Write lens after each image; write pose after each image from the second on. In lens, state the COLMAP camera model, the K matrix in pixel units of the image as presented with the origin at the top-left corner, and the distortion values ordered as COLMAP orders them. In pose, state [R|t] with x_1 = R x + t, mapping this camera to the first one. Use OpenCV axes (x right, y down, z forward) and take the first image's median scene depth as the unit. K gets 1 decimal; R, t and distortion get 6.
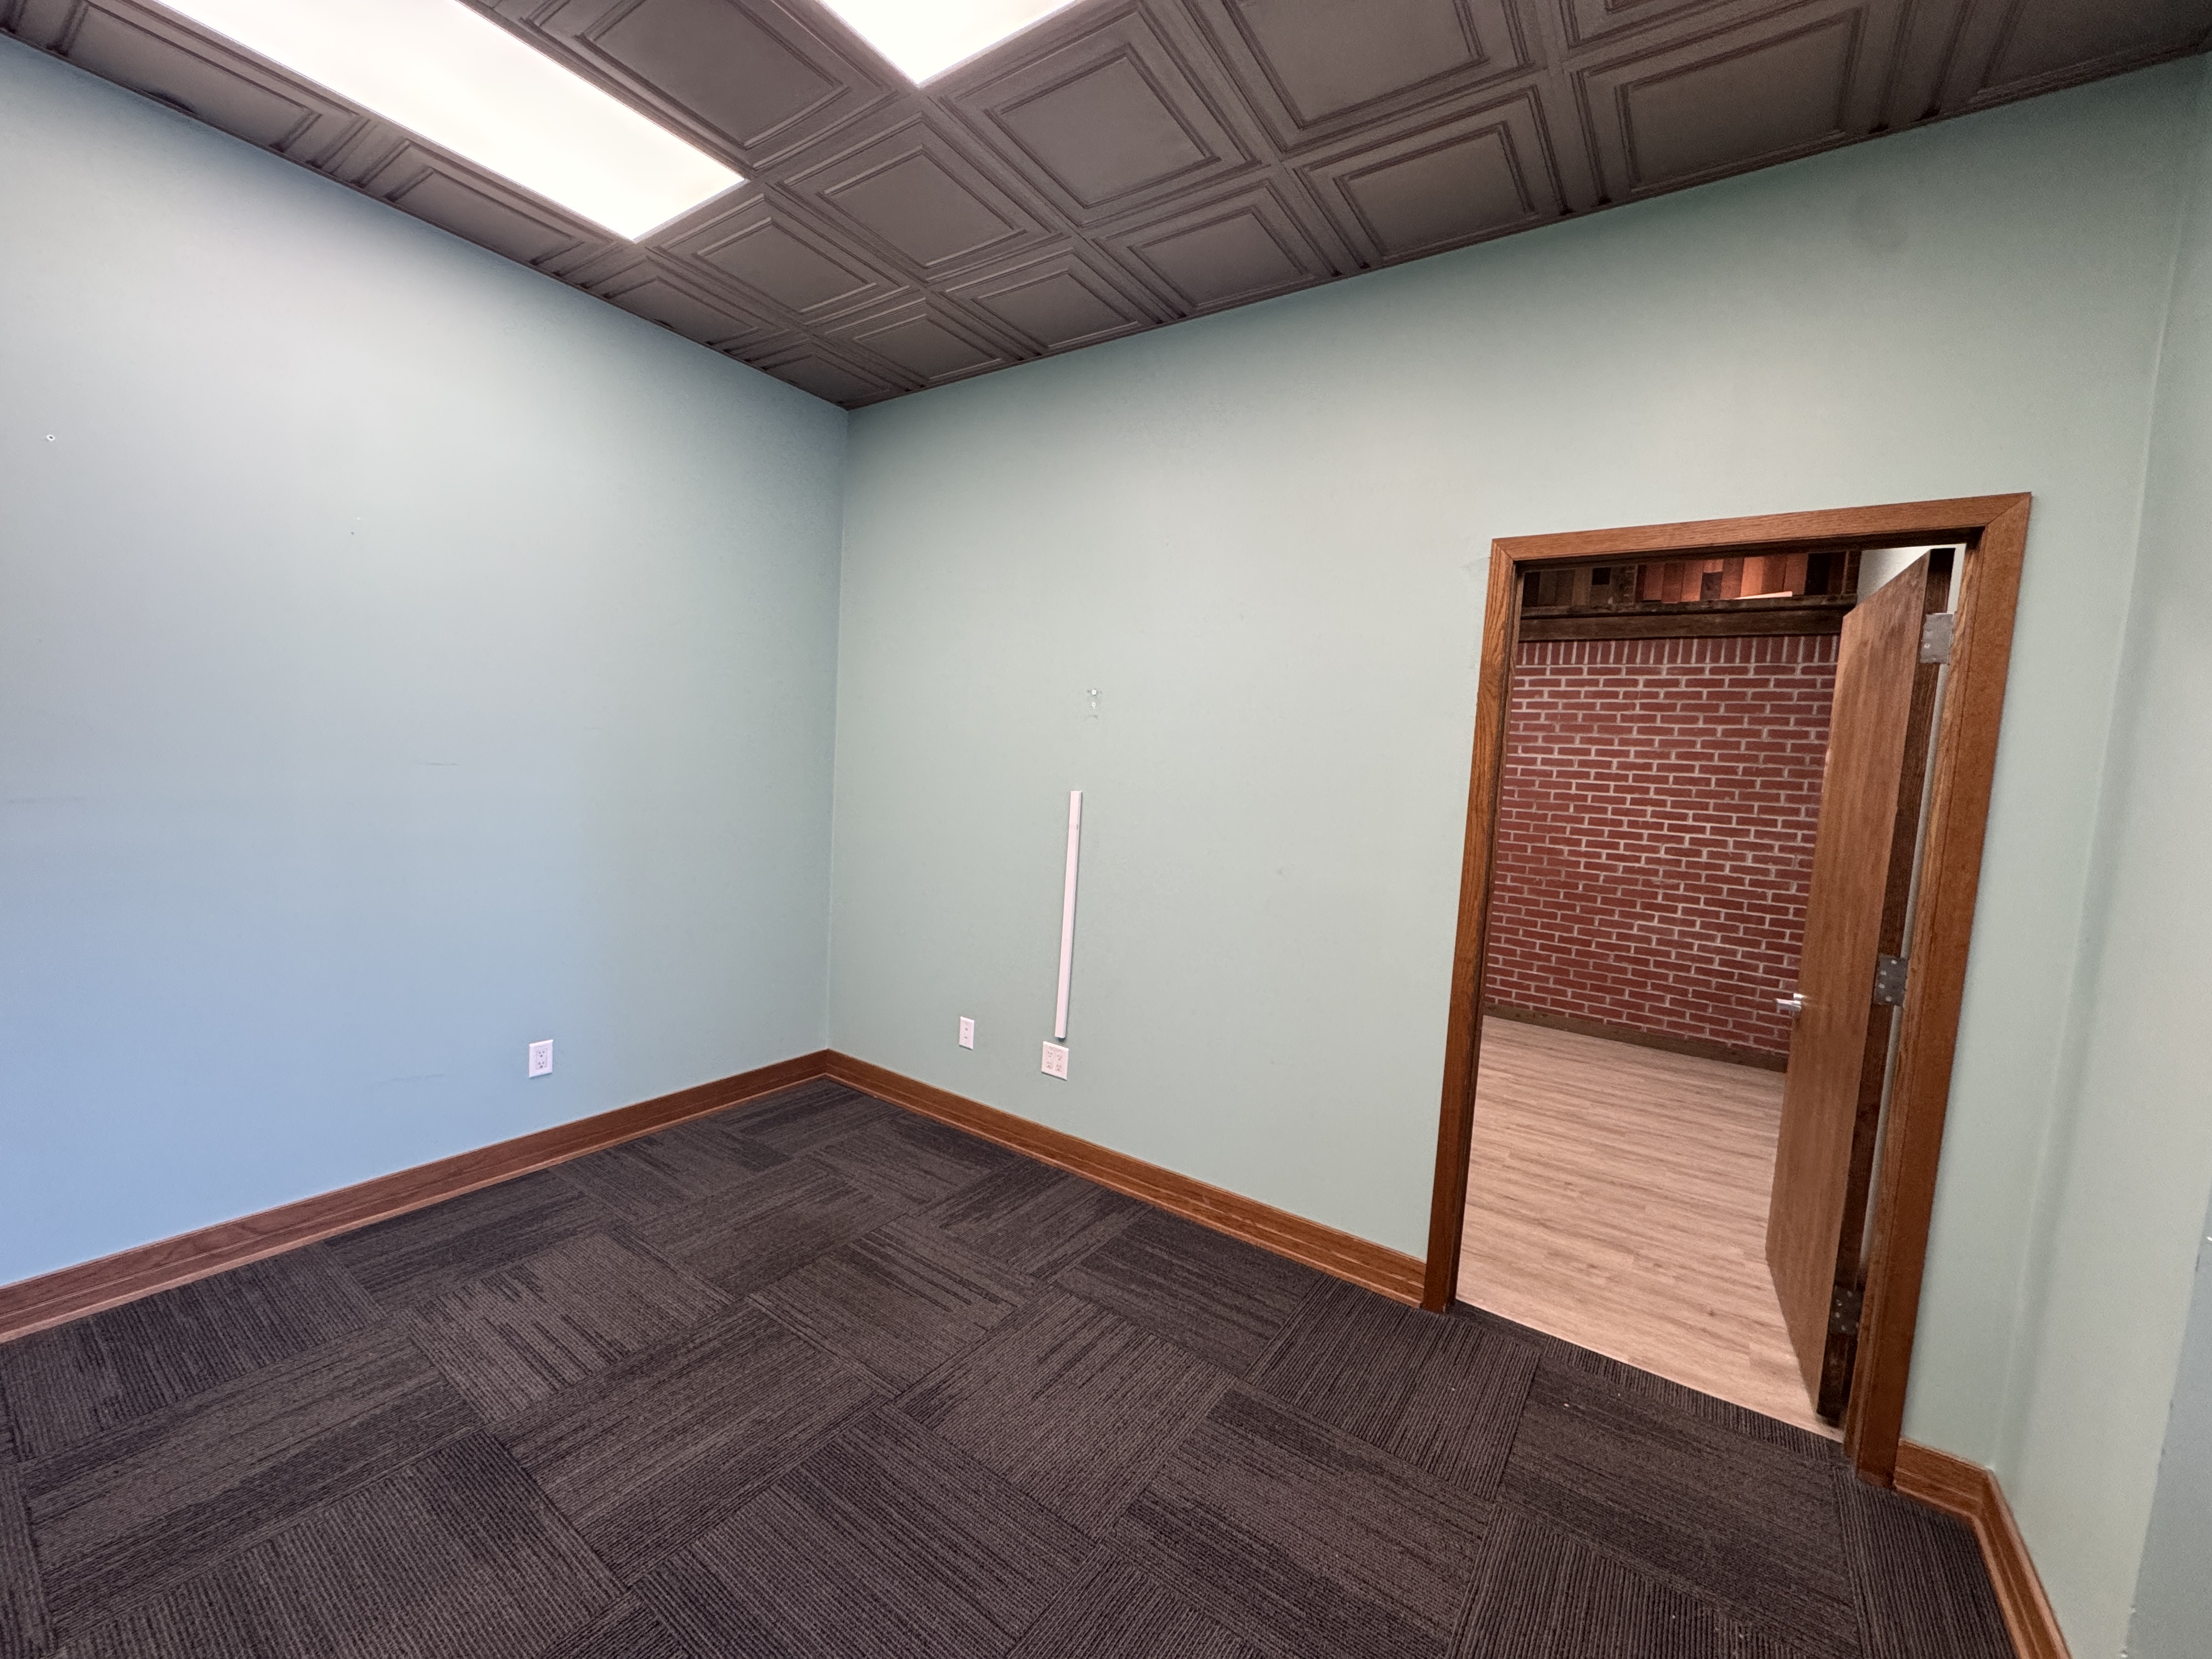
lens RADIAL K [[878.9, 0, 1105.2], [0, 878.9, 828.4], [0, 0, 1]] dist [-0.001847, 0.000293]
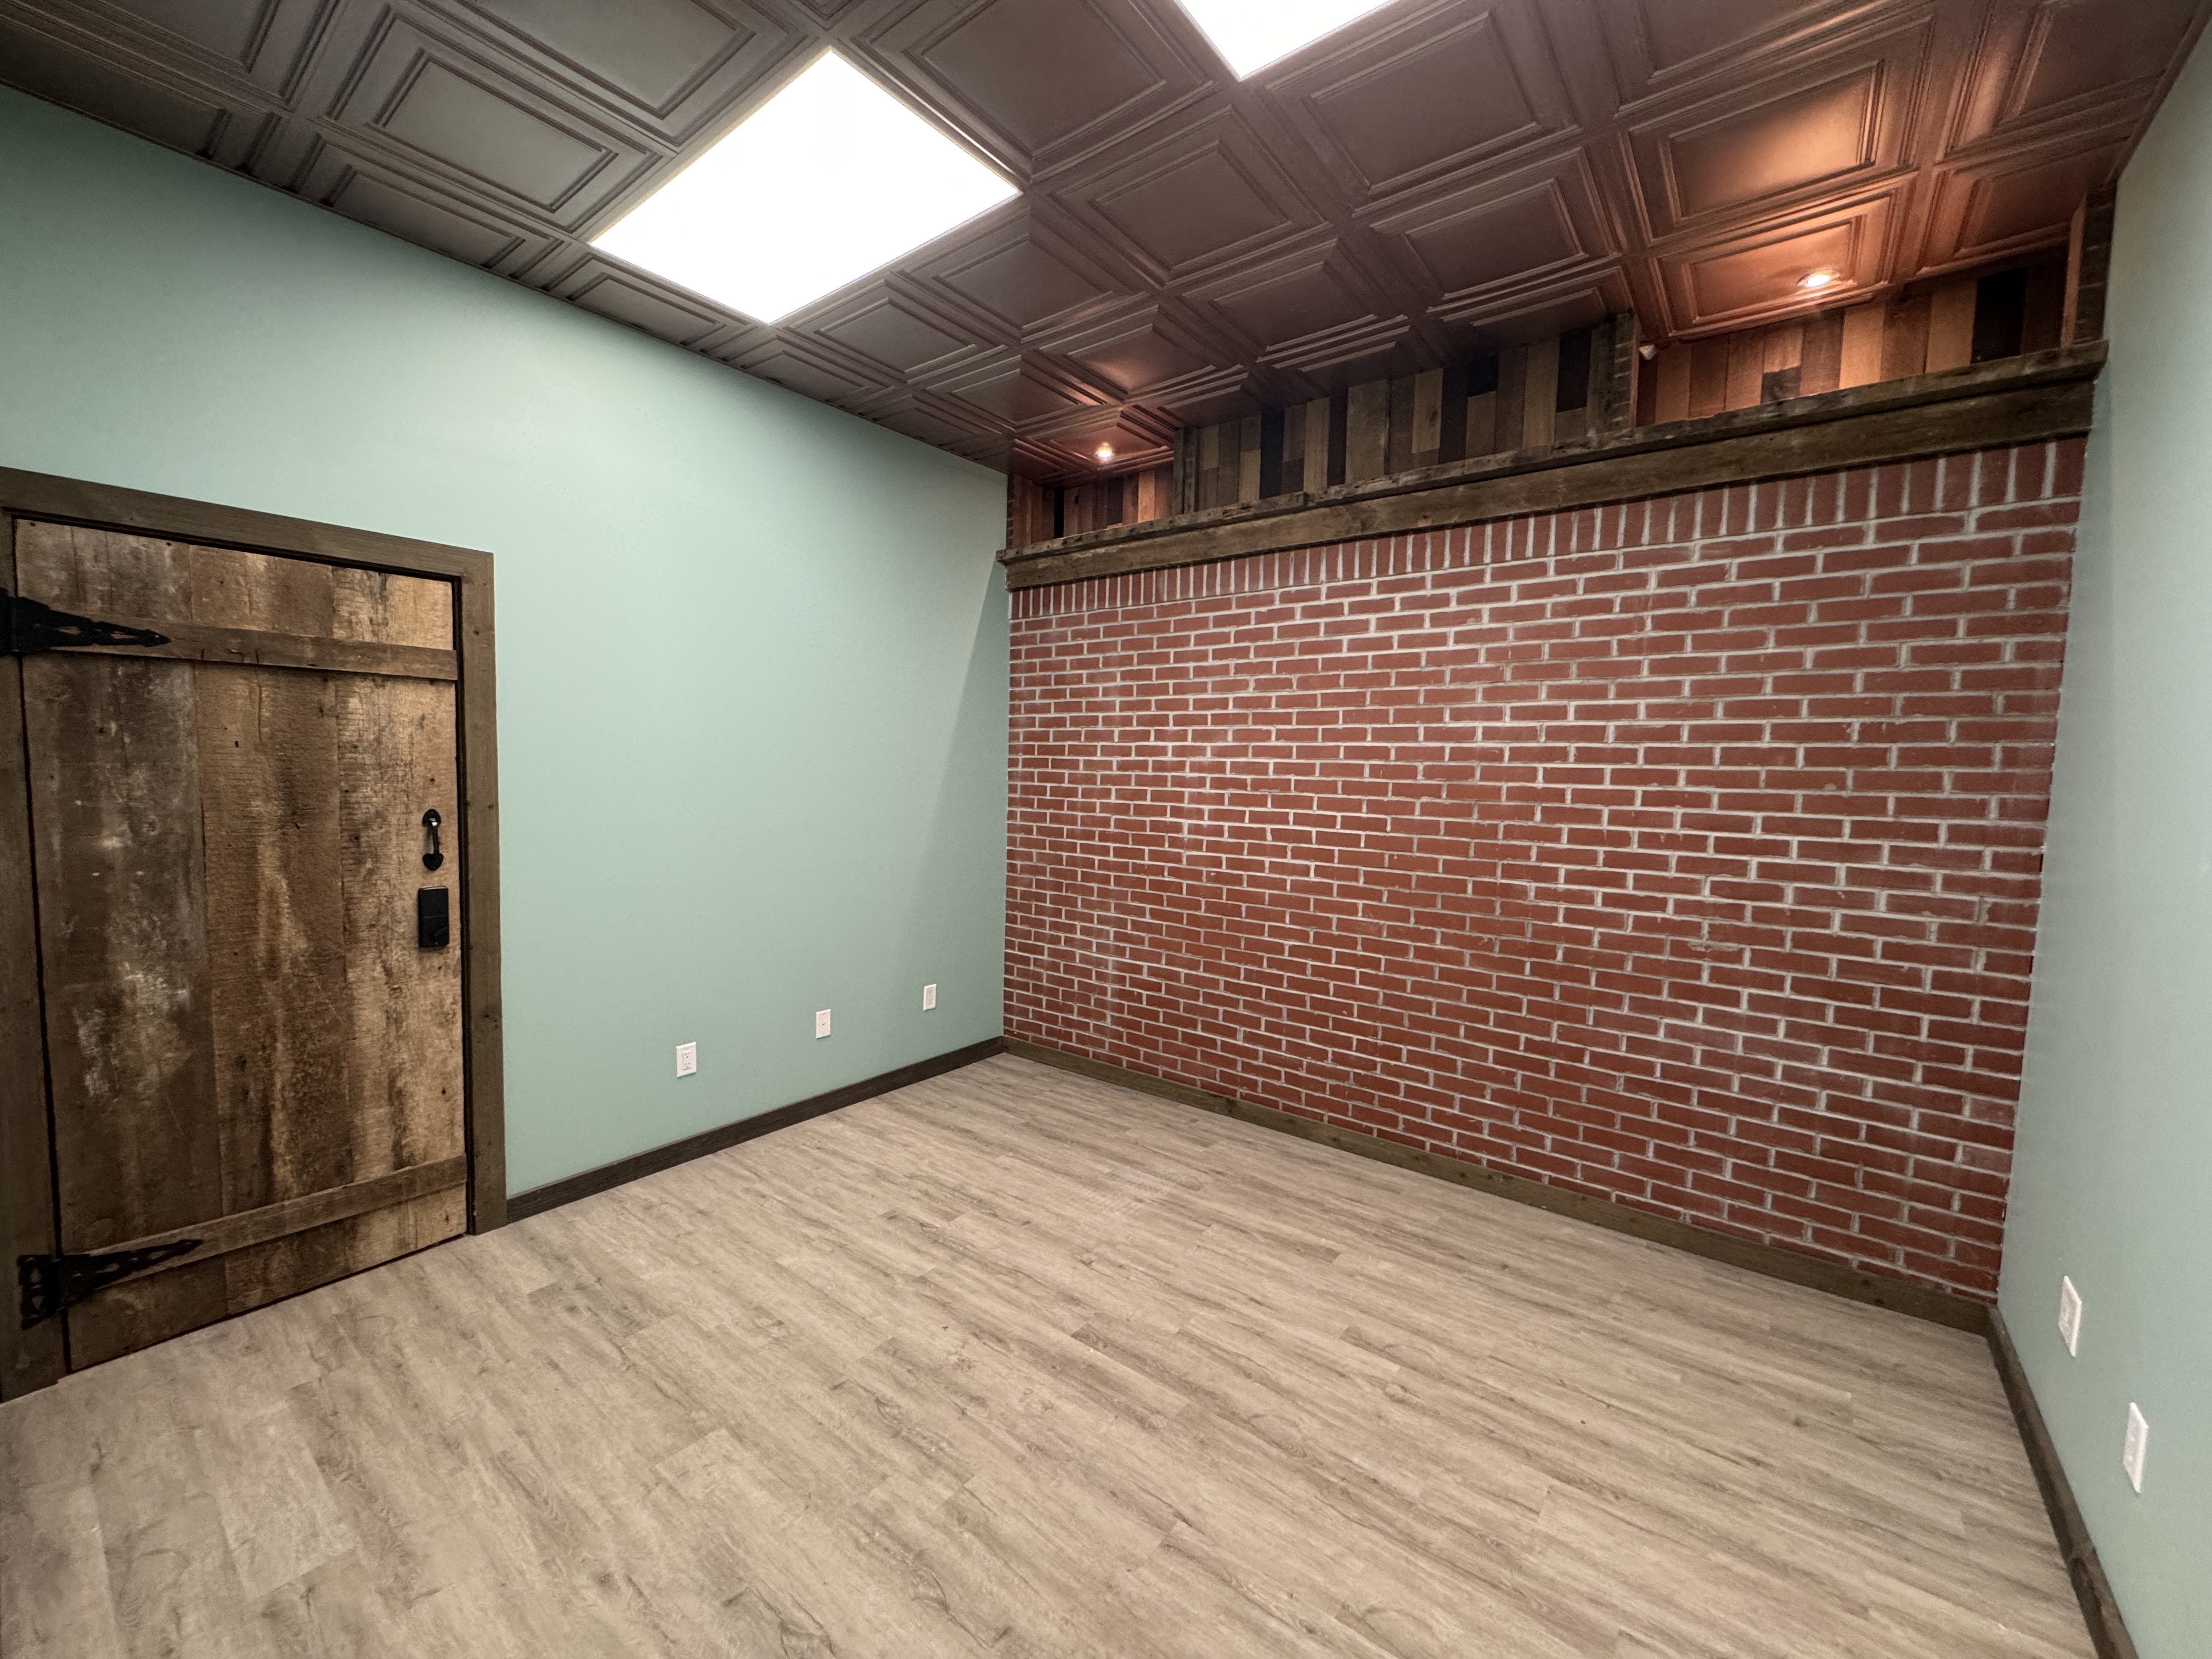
lens RADIAL K [[878.9, 0, 1103.3], [0, 878.9, 829.3], [0, 0, 1]] dist [-0.001847, 0.000293]
pose [[0.997720, -0.033875, -0.058378, 0.302348], [0.033234, 0.999377, -0.011903, -0.016702], [0.058744, 0.009936, 0.998224, 0.446836]]
